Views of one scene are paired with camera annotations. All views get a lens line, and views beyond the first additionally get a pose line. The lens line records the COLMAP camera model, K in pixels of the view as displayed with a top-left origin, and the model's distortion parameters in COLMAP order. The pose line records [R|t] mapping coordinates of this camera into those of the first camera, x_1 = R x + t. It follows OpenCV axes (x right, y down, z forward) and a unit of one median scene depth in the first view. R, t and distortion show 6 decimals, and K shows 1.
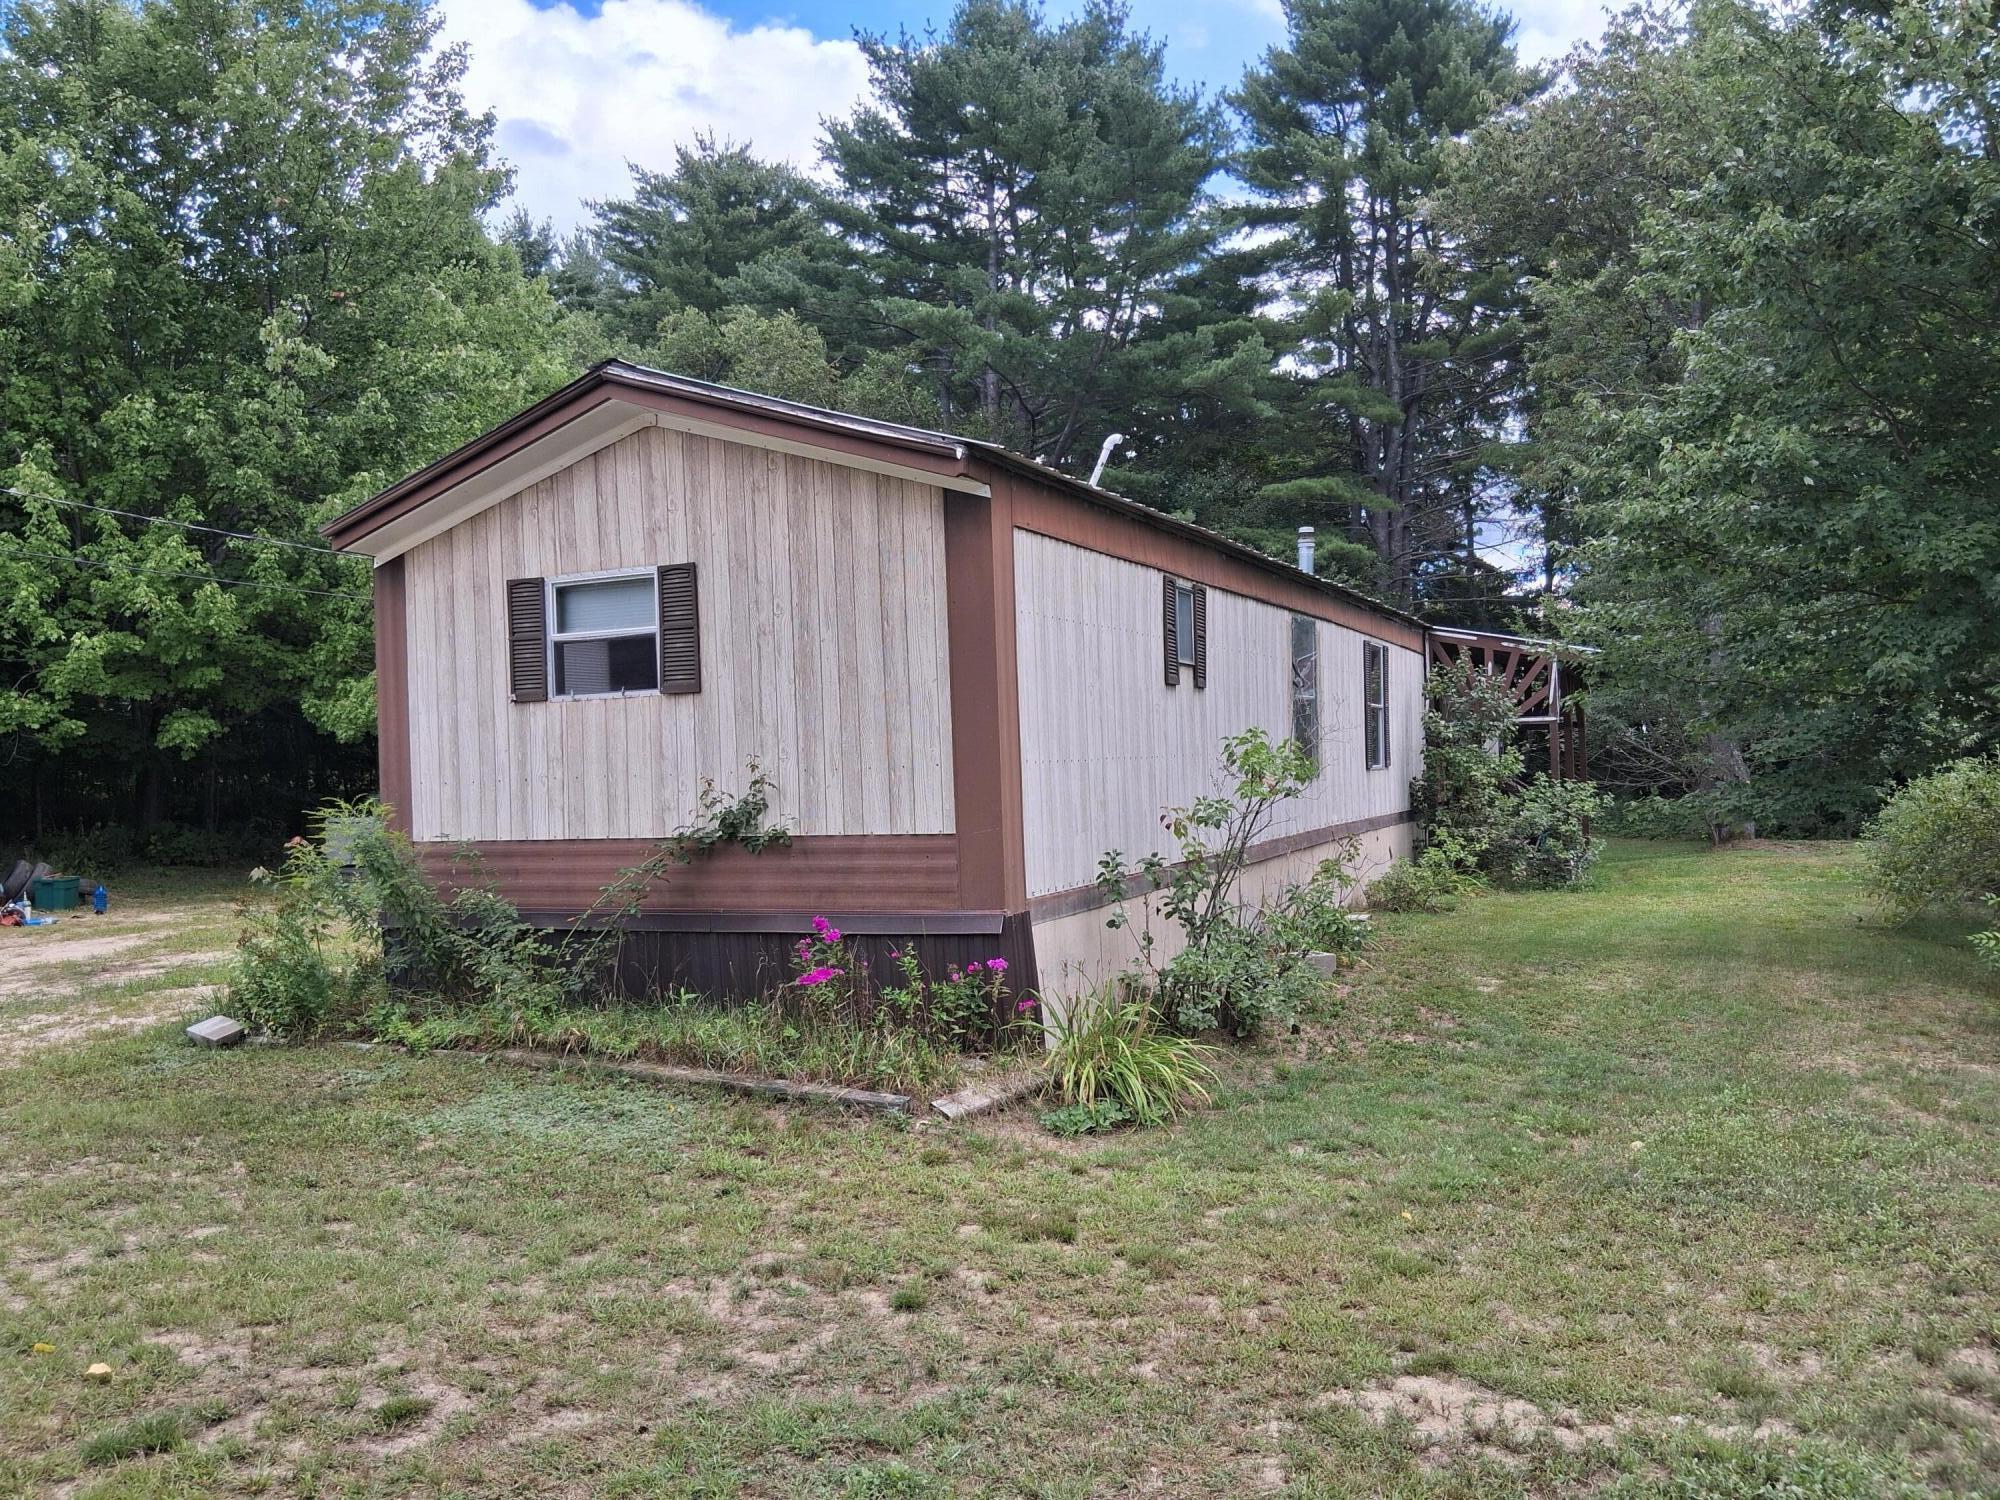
lens RADIAL K [[1526.9, 0, 996.7], [0, 1526.9, 766.1], [0, 0, 1]] dist [0.095427, -0.143445]
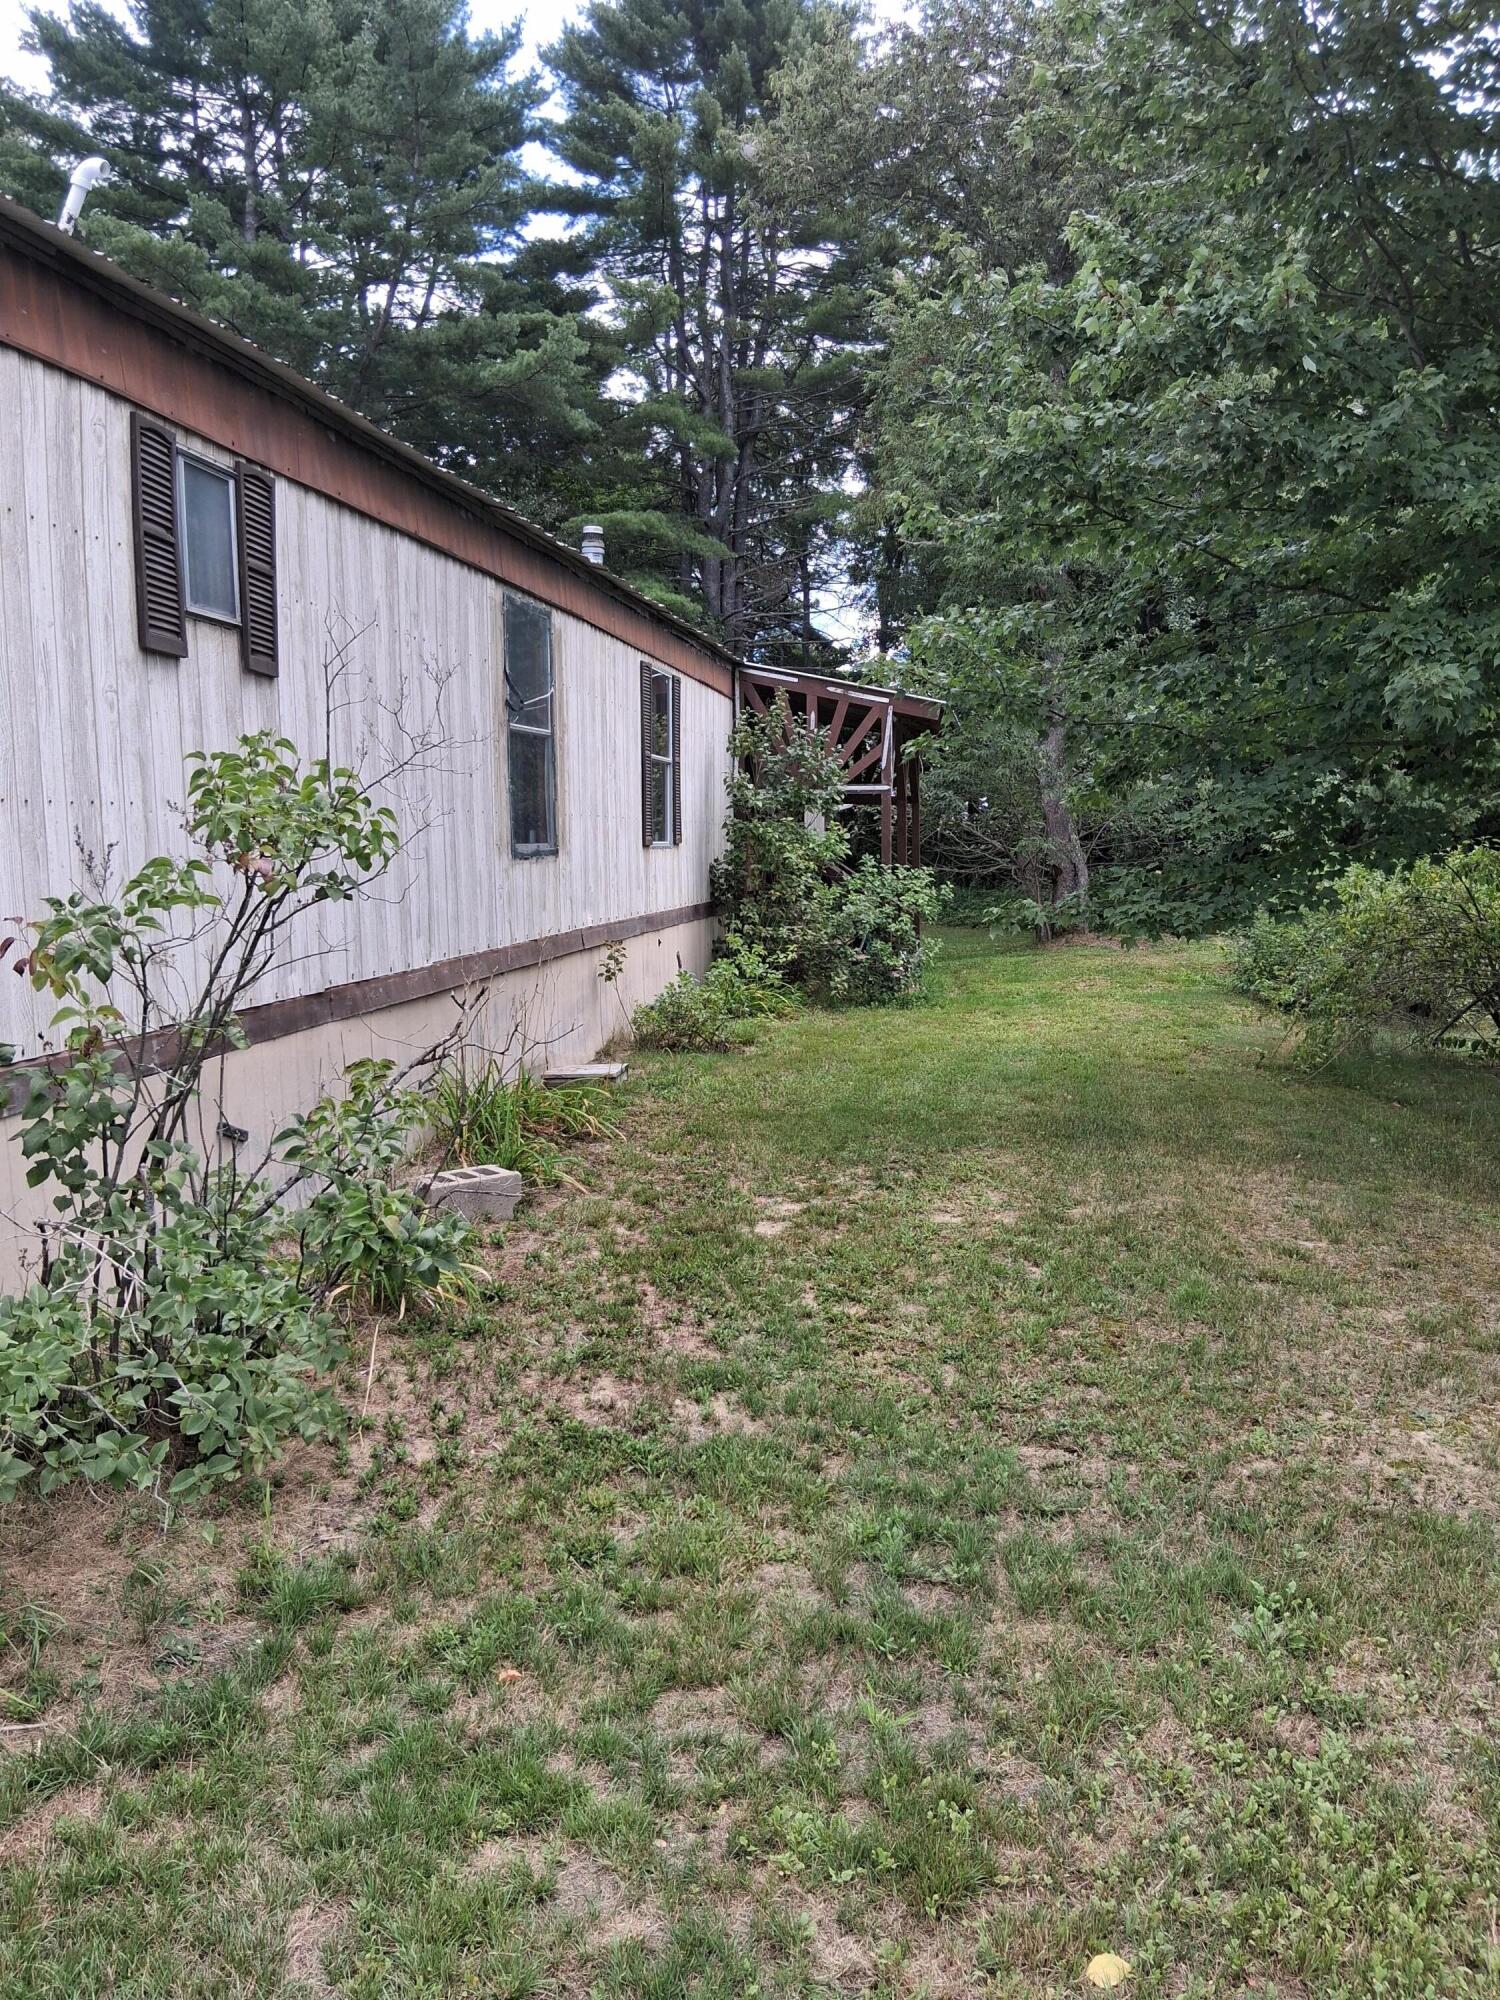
lens RADIAL K [[1526.9, 0, 757.2], [0, 1526.9, 1010.4], [0, 0, 1]] dist [0.095427, -0.143445]
pose [[0.964352, -0.008123, 0.264500, 0.089573], [-0.020505, 0.994230, 0.105292, 0.001669], [-0.263829, -0.106962, 0.958621, 0.255377]]
